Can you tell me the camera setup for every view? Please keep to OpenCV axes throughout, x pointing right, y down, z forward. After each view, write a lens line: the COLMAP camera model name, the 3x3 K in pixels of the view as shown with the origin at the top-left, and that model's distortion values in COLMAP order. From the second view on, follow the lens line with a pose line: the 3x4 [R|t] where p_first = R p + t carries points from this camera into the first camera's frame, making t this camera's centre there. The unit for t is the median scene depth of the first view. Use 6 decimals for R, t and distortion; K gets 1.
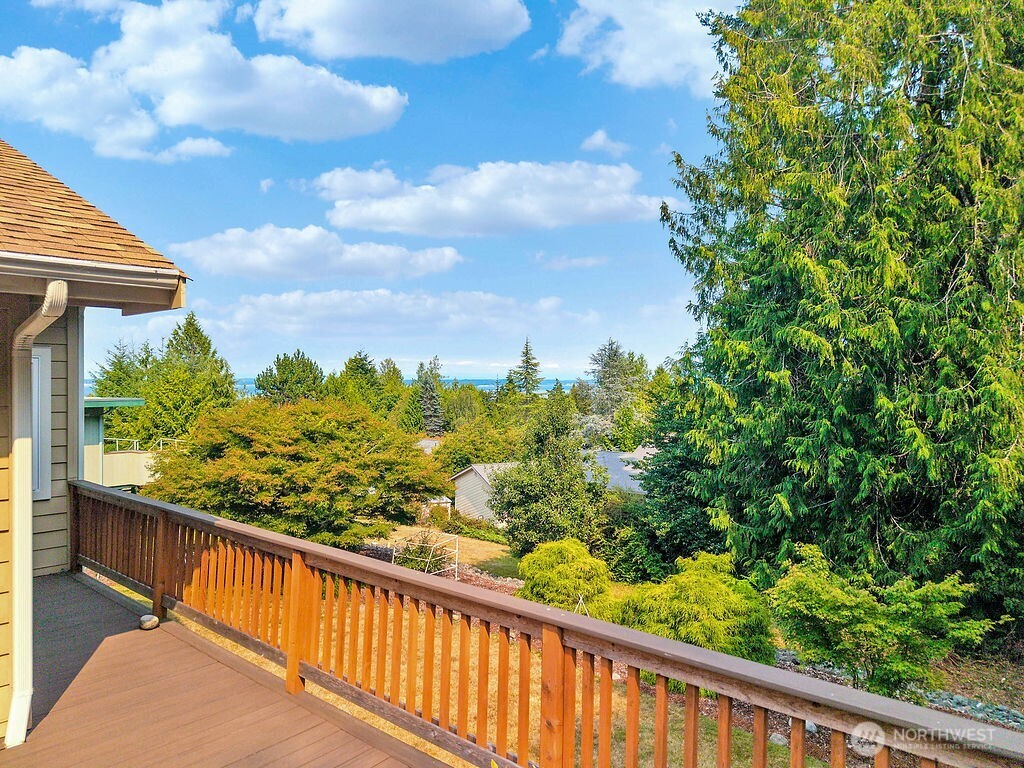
lens RADIAL K [[687.2, 0, 512.0], [0, 687.2, 384.0], [0, 0, 1]] dist [0.079647, -0.092731]
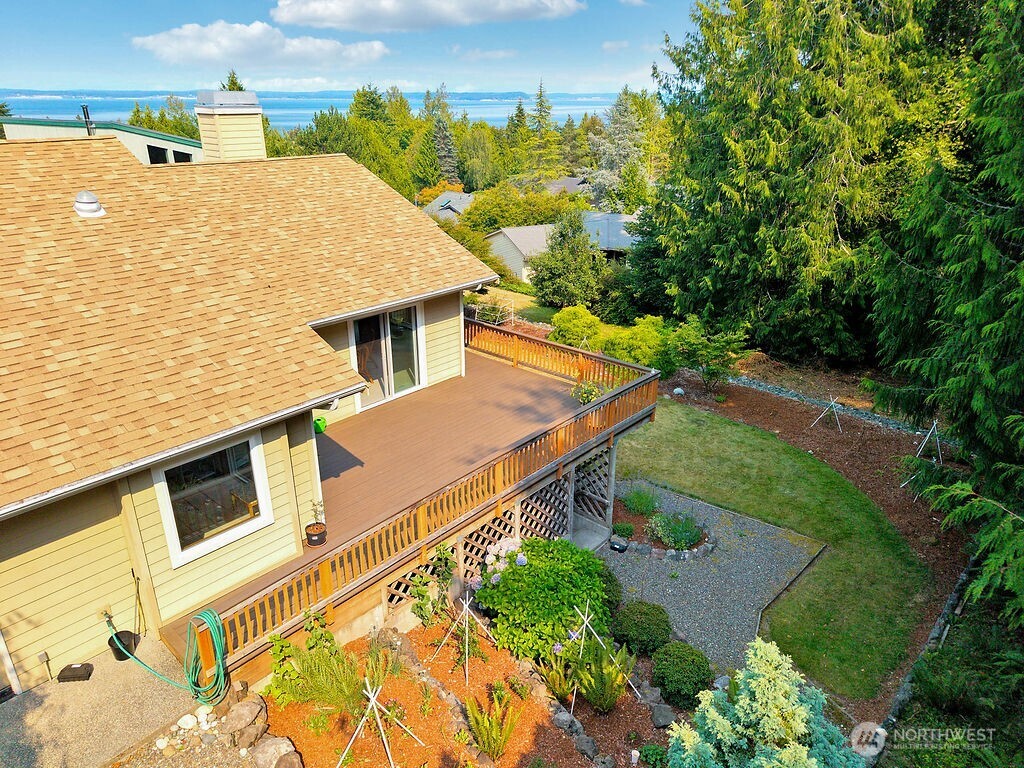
lens RADIAL K [[687.2, 0, 512.0], [0, 687.2, 384.0], [0, 0, 1]] dist [0.079647, -0.092731]
pose [[0.999951, 0.007854, -0.006068, -0.071635], [-0.004977, 0.925793, 0.377998, -0.232350], [0.008586, -0.377950, 0.925786, -0.650975]]
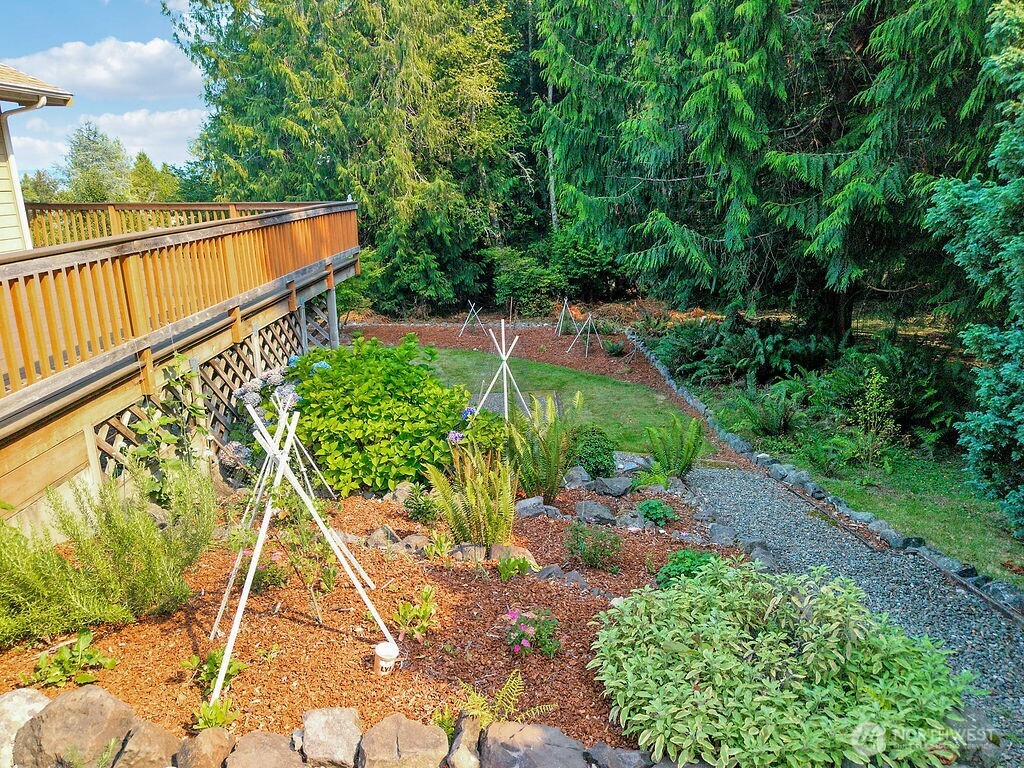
lens RADIAL K [[687.2, 0, 512.0], [0, 687.2, 384.0], [0, 0, 1]] dist [0.079647, -0.092731]
pose [[0.768852, -0.183181, 0.612626, -0.209540], [0.004909, 0.959750, 0.280815, 0.043679], [-0.639408, -0.212898, 0.738805, -0.478977]]
